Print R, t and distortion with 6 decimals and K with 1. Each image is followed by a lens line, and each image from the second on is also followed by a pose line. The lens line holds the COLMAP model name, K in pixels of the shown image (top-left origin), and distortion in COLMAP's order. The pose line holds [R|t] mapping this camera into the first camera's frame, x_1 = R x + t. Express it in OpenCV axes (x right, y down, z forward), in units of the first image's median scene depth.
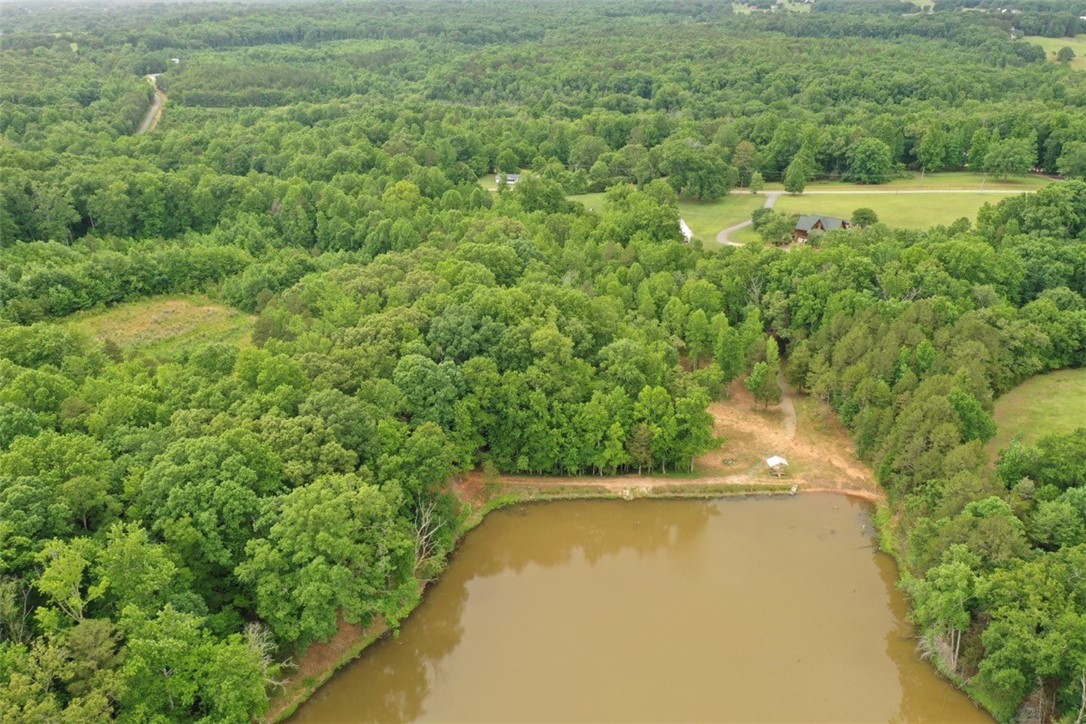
lens RADIAL K [[853.1, 0, 543.0], [0, 853.1, 362.0], [0, 0, 1]] dist [-0.002858, -0.000031]
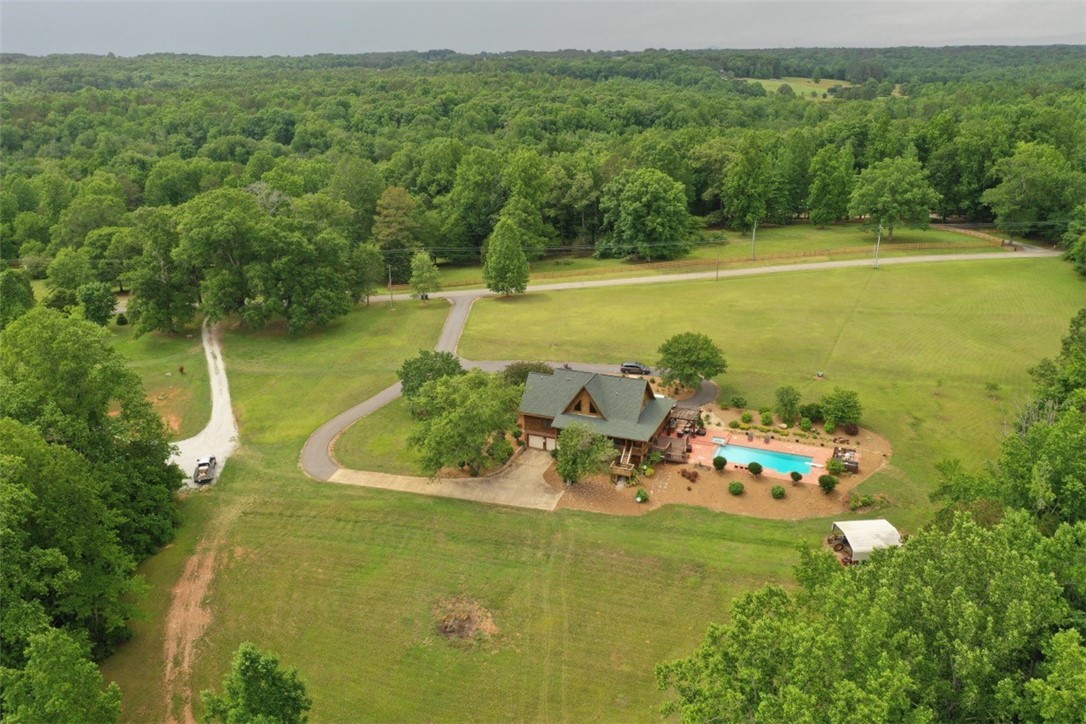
lens RADIAL K [[853.1, 0, 543.0], [0, 853.1, 362.0], [0, 0, 1]] dist [-0.002858, -0.000031]
pose [[0.949915, -0.101761, 0.295477, 0.163224], [0.124618, 0.990417, -0.059532, -0.123741], [-0.286588, 0.093372, 0.953493, 0.529792]]
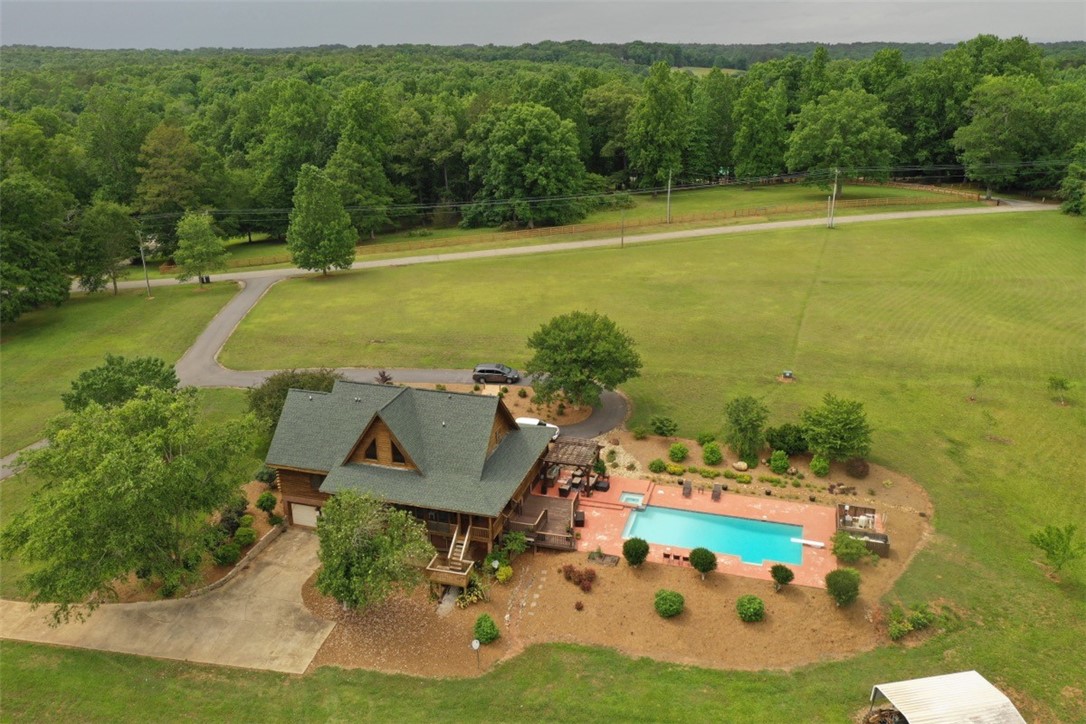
lens RADIAL K [[853.1, 0, 543.0], [0, 853.1, 362.0], [0, 0, 1]] dist [-0.002858, -0.000031]
pose [[0.910803, -0.131382, 0.391377, 0.224302], [0.163200, 0.985375, -0.049013, -0.127462], [-0.379214, 0.108514, 0.918924, 0.640607]]
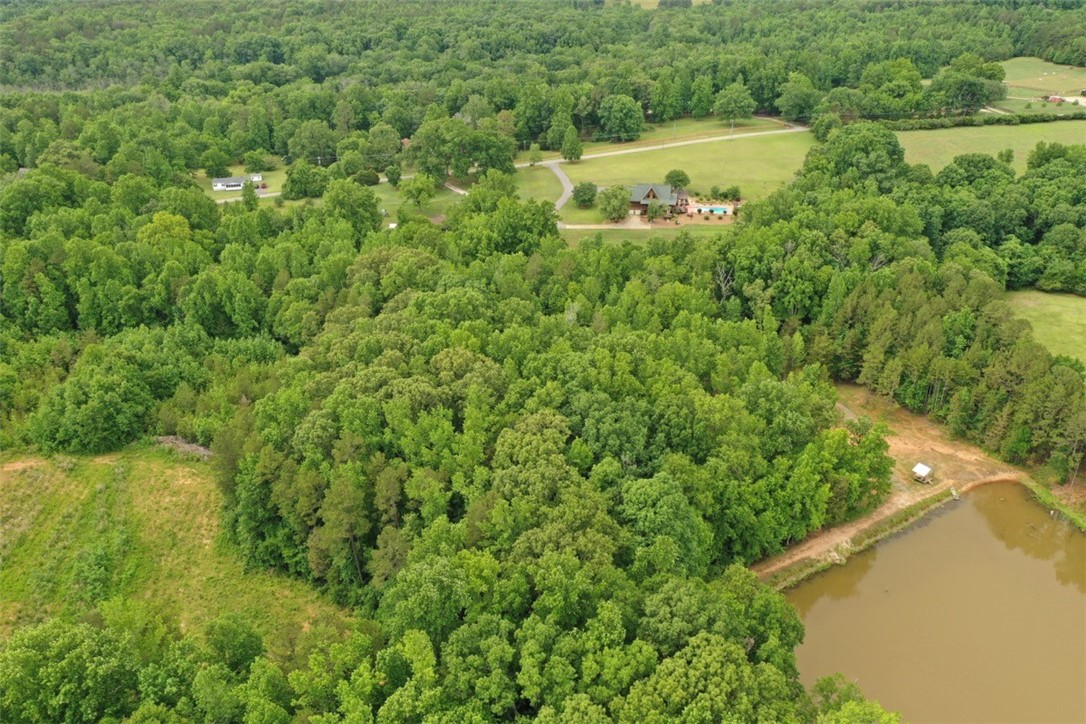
lens RADIAL K [[853.1, 0, 543.0], [0, 853.1, 362.0], [0, 0, 1]] dist [-0.002858, -0.000031]
pose [[0.854288, -0.234443, 0.463926, -0.218030], [0.207602, 0.972125, 0.108974, -0.083014], [-0.476542, 0.003217, 0.879146, 0.159261]]
